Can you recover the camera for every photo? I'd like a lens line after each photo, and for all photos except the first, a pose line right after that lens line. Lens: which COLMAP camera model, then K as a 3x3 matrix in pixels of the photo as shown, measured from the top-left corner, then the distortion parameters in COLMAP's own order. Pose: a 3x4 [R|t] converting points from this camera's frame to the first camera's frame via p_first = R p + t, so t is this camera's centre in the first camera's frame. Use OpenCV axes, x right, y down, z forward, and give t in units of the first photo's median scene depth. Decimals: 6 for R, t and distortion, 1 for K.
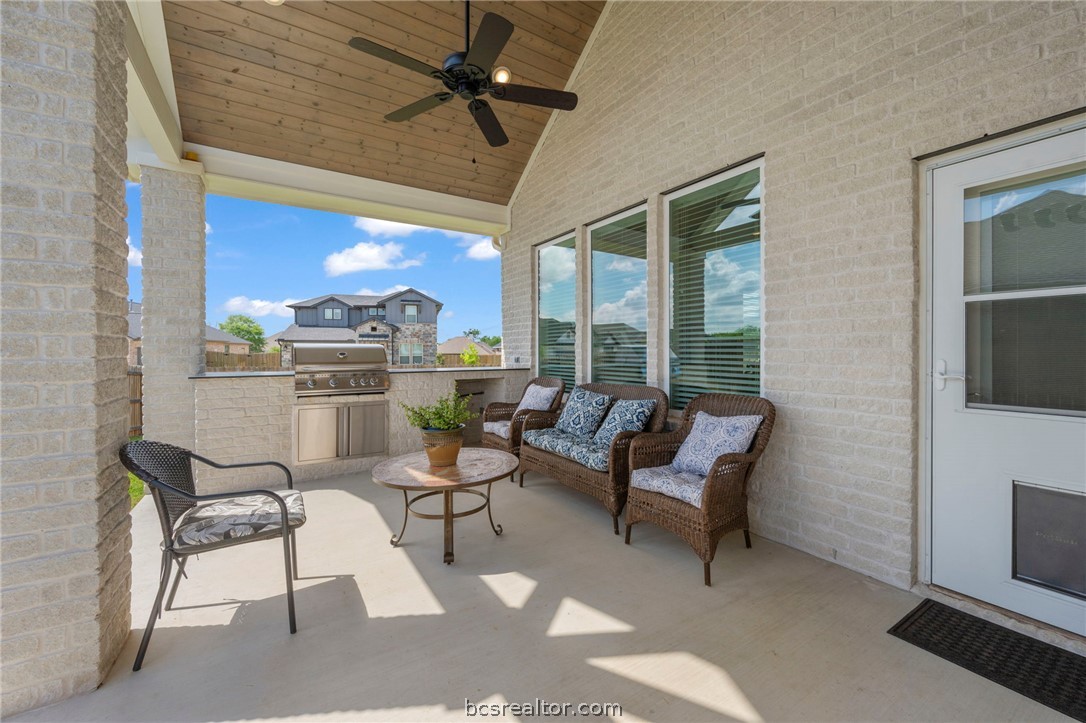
lens RADIAL K [[433.4, 0, 546.3], [0, 433.4, 353.7], [0, 0, 1]] dist [0.001987, 0.000030]
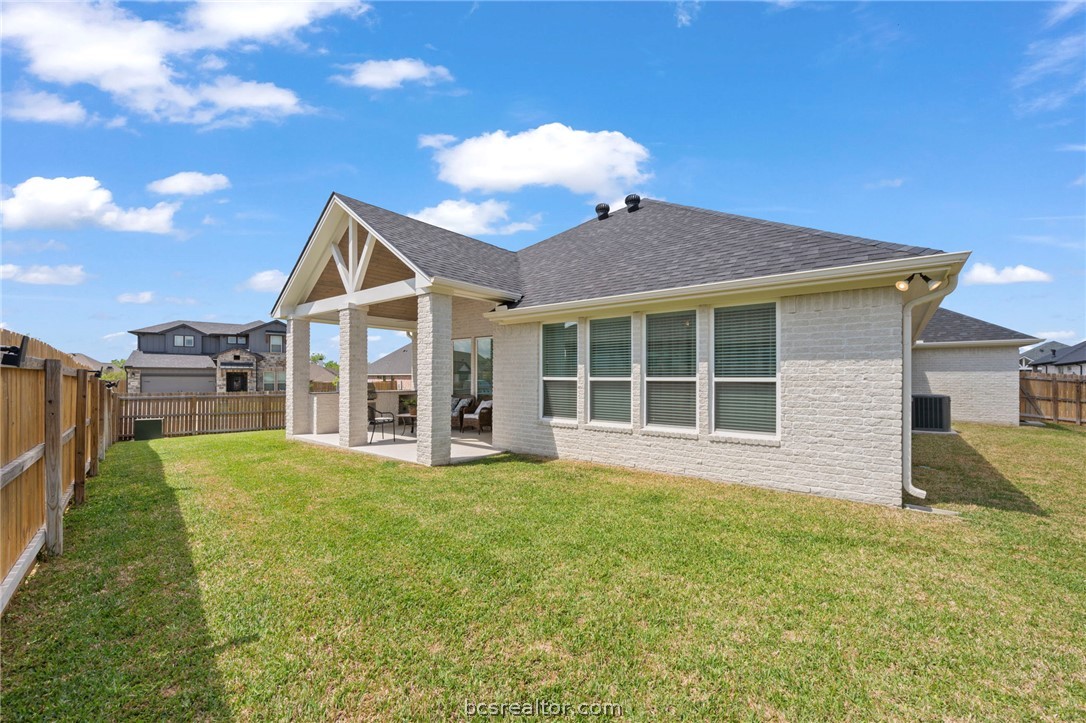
lens RADIAL K [[433.4, 0, 544.3], [0, 433.4, 372.7], [0, 0, 1]] dist [0.001987, 0.000030]
pose [[0.947678, 0.008248, 0.319122, -0.027648], [-0.002698, 0.999837, -0.017831, -0.003507], [-0.319218, 0.016037, 0.947546, -0.220028]]
